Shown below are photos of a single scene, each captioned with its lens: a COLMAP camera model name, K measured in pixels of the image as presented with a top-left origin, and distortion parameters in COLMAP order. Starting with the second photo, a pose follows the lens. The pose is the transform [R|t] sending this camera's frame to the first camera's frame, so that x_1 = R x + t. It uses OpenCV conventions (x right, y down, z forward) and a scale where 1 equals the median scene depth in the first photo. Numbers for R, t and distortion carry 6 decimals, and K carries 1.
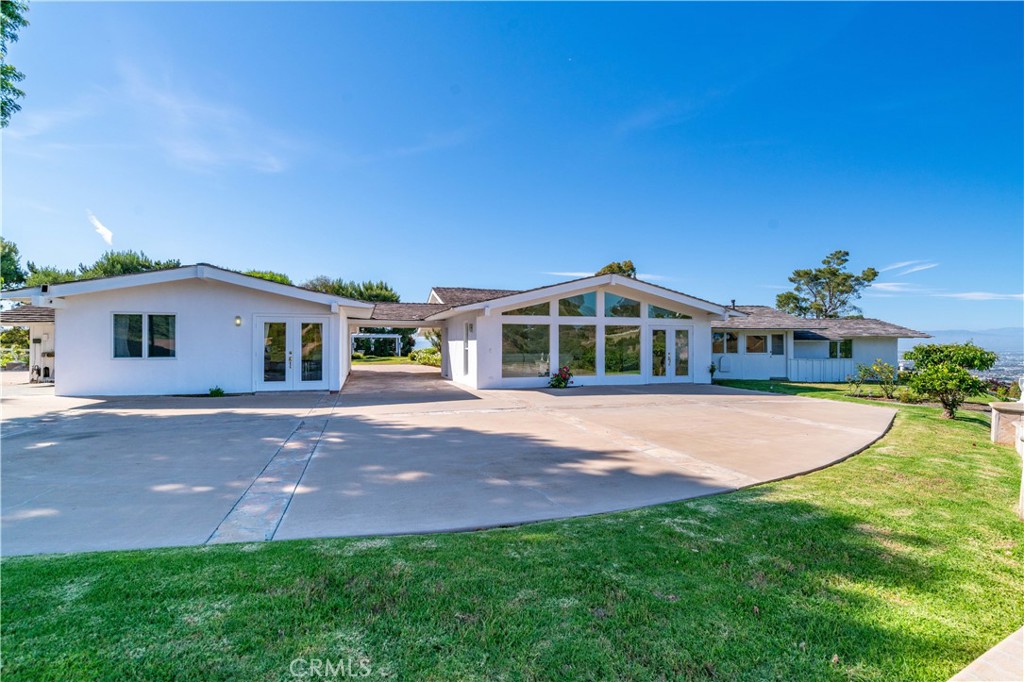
lens RADIAL K [[472.5, 0, 512.6], [0, 472.5, 349.8], [0, 0, 1]] dist [-0.002955, -0.000696]
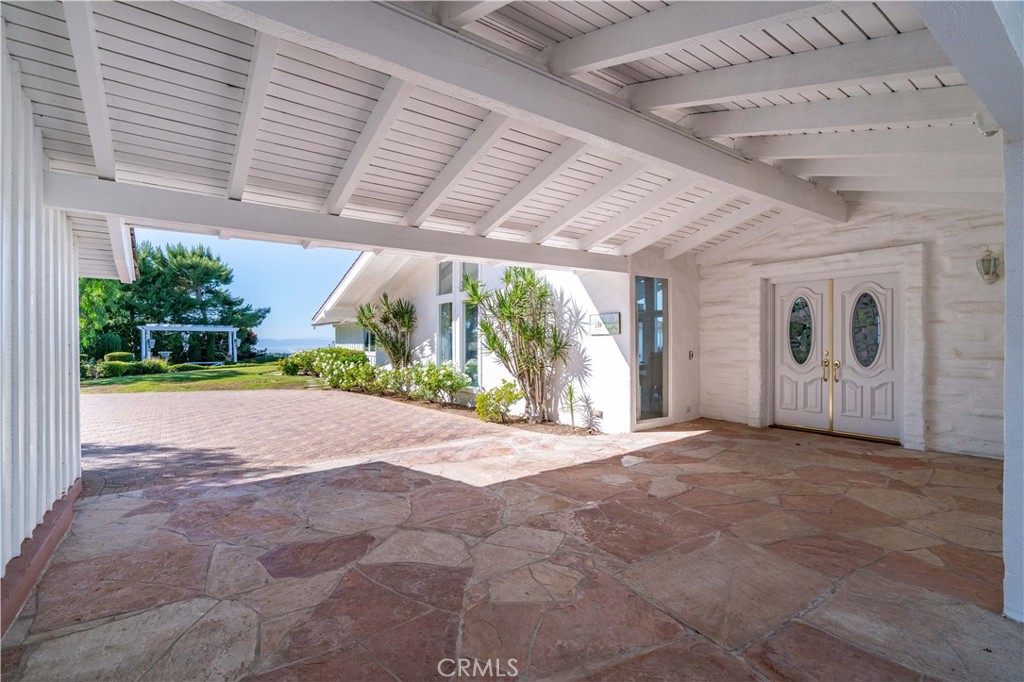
lens RADIAL K [[472.5, 0, 514.0], [0, 472.5, 344.1], [0, 0, 1]] dist [-0.002955, -0.000696]
pose [[0.947085, -0.005371, 0.320939, -0.084841], [0.007706, 0.999952, -0.006004, -0.001510], [-0.320892, 0.008160, 0.947081, 0.267246]]
